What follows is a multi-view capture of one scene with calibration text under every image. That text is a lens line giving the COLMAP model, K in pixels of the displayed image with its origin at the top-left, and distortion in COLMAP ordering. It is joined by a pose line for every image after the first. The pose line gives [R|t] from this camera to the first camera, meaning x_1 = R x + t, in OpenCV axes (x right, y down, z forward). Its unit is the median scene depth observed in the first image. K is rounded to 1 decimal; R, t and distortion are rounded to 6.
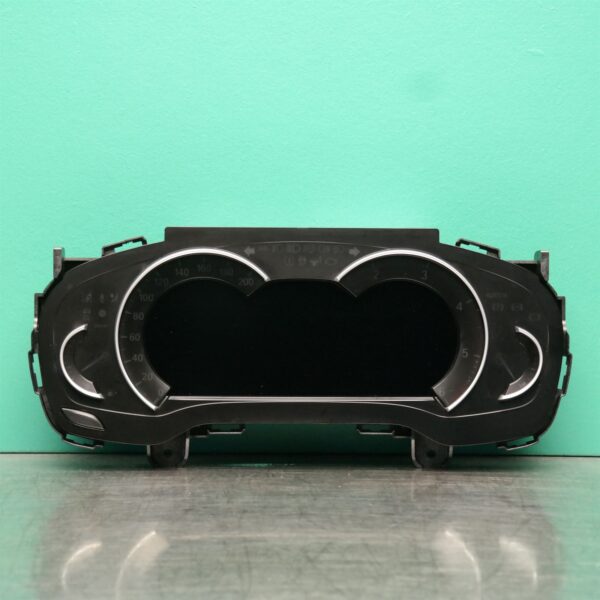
lens RADIAL K [[1838.8, 0, 300.0], [0, 1838.8, 300.0], [0, 0, 1]] dist [0.163144, -0.118428]
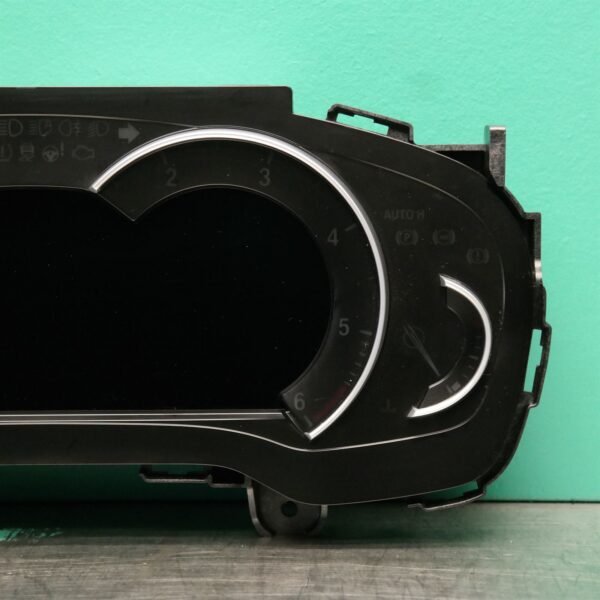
lens RADIAL K [[1838.8, 0, 300.0], [0, 1838.8, 300.0], [0, 0, 1]] dist [0.163144, -0.118428]
pose [[0.998788, -0.008067, -0.048562, 0.102434], [0.012701, 0.995311, 0.095894, -0.028711], [0.047560, -0.096394, 0.994206, 0.482726]]
